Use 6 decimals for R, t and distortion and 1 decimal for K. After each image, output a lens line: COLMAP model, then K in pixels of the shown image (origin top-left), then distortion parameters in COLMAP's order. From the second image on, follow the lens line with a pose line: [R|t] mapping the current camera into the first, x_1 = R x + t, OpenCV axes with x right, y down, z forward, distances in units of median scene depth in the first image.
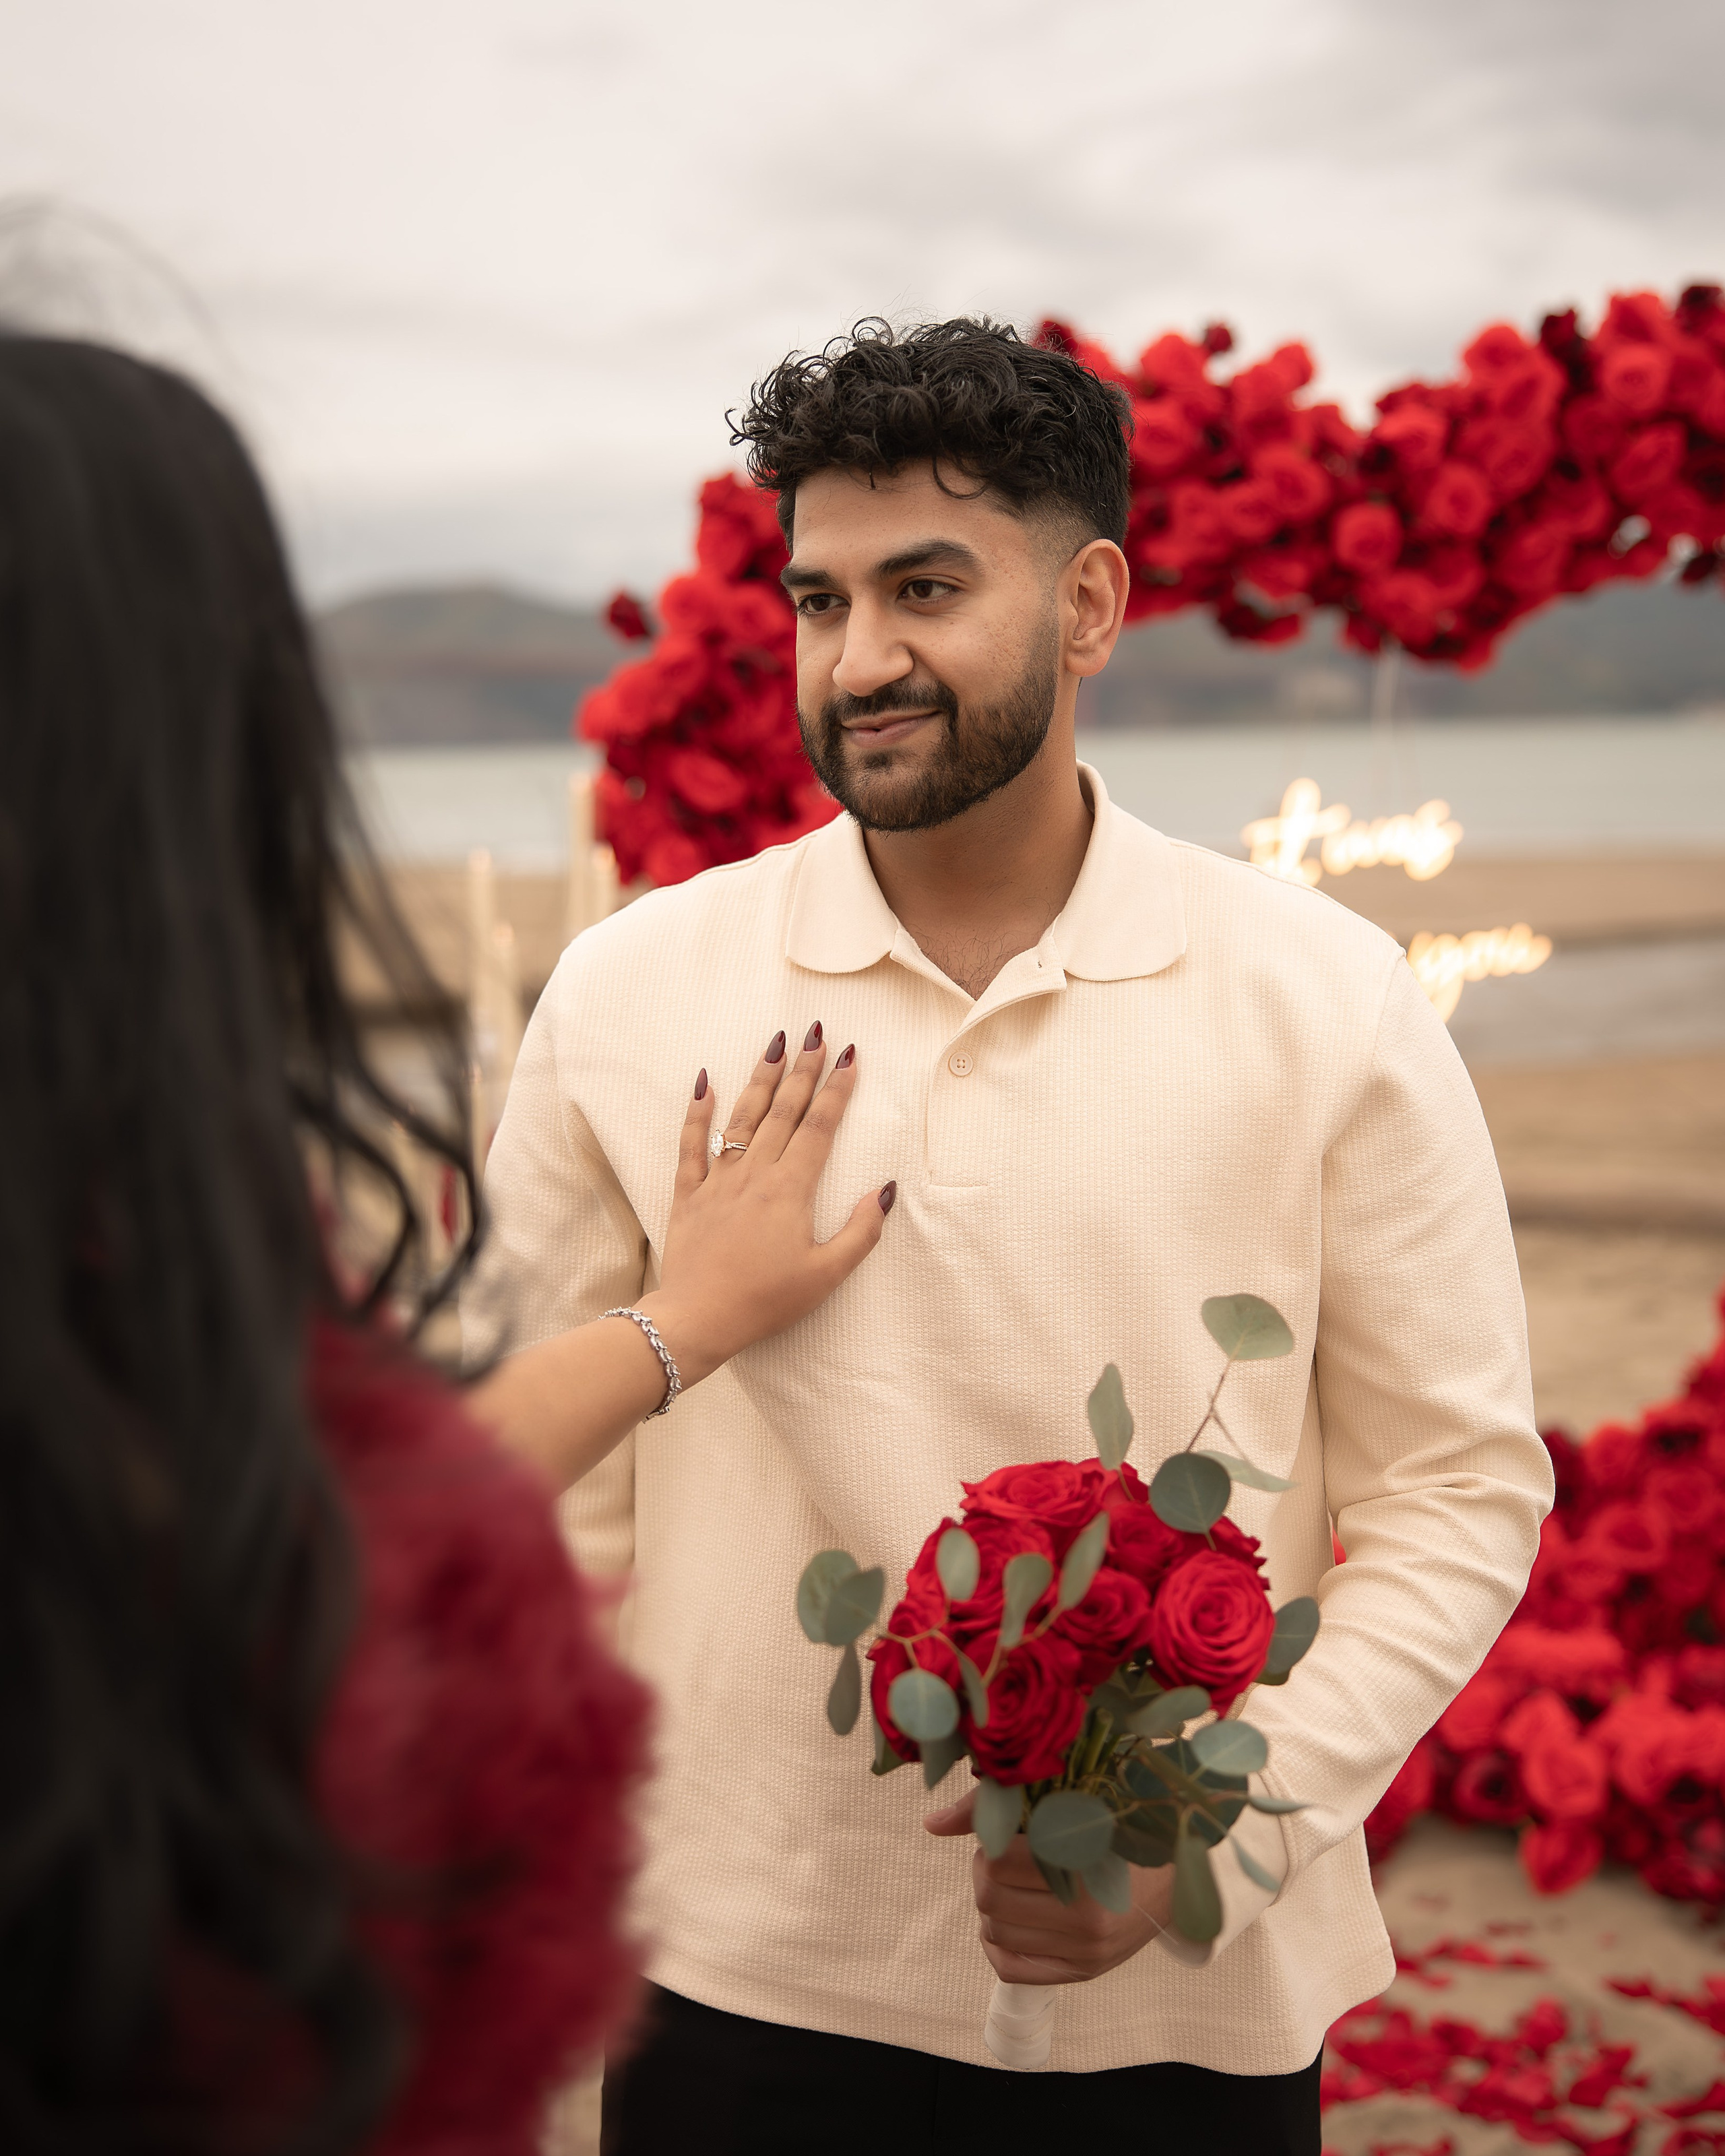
lens RADIAL K [[2934.7, 0, 781.1], [0, 2934.7, 951.4], [0, 0, 1]] dist [0.012133, 0.000000]
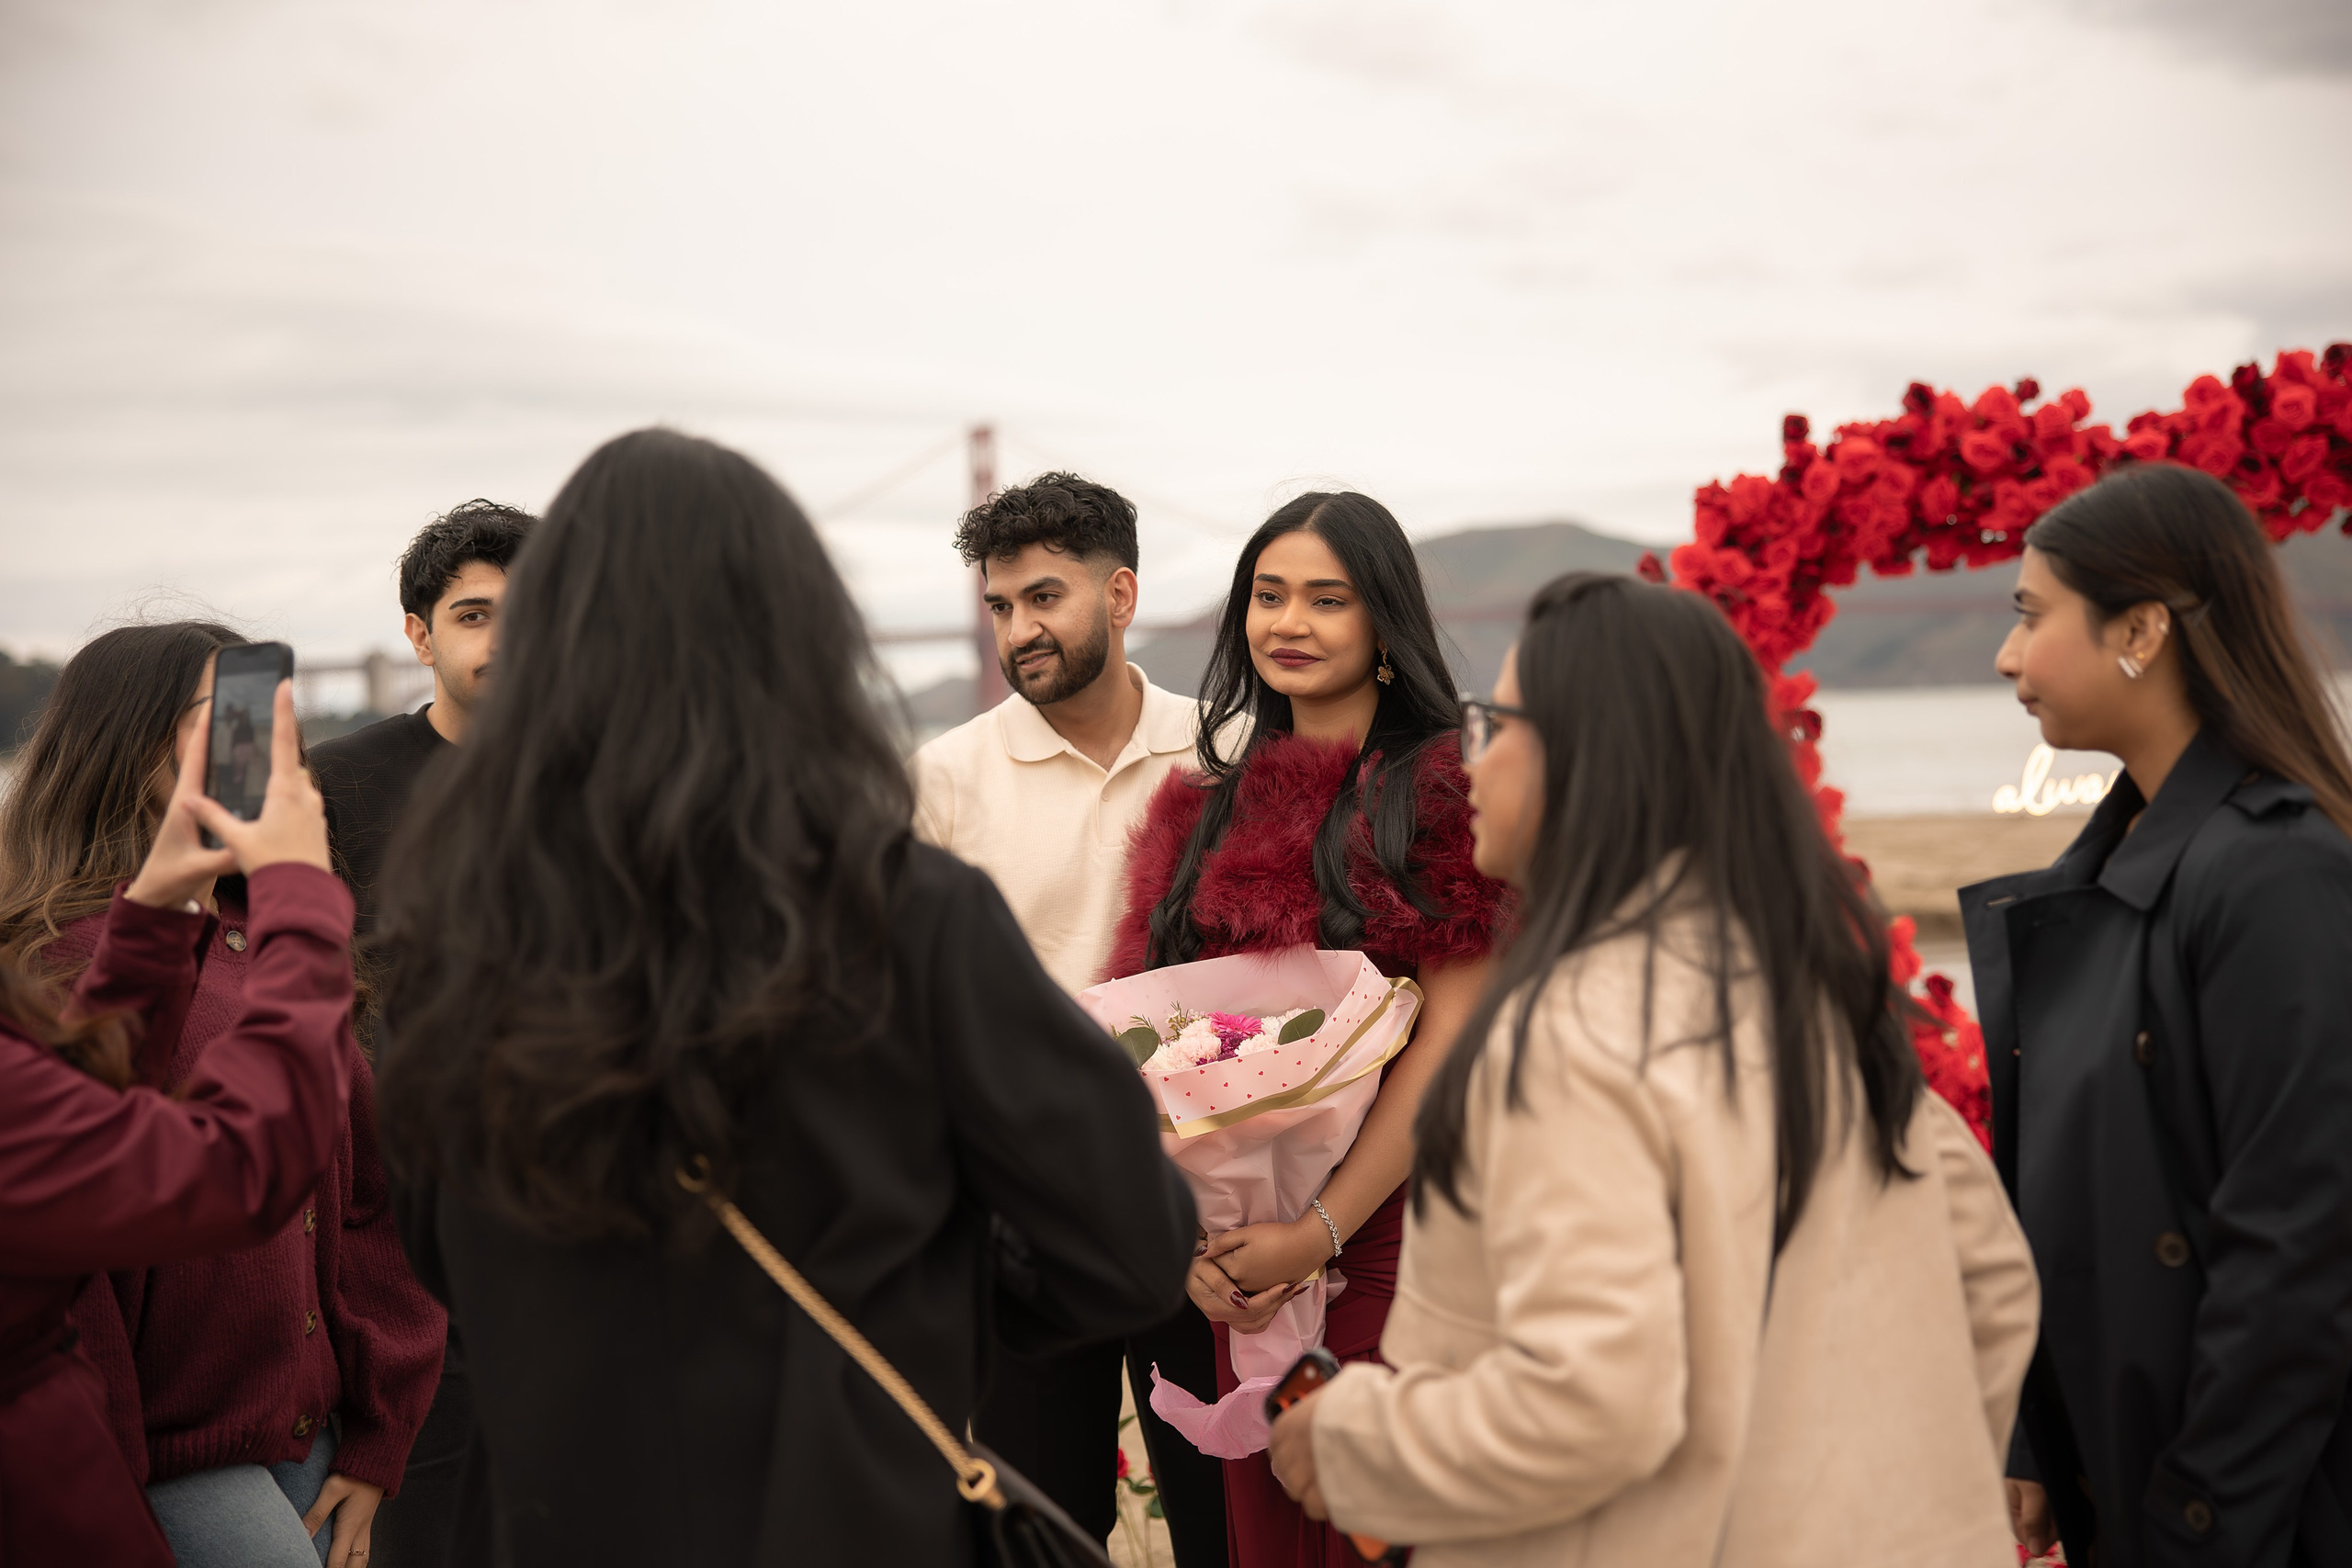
lens RADIAL K [[3218.6, 0, 1182.9], [0, 3218.6, 760.7], [0, 0, 1]] dist [0.093471, 0.000000]
pose [[0.974901, -0.007267, -0.222518, 0.093934], [-0.005871, 0.998280, -0.058328, 0.101467], [0.222559, 0.058170, 0.973182, -0.826212]]
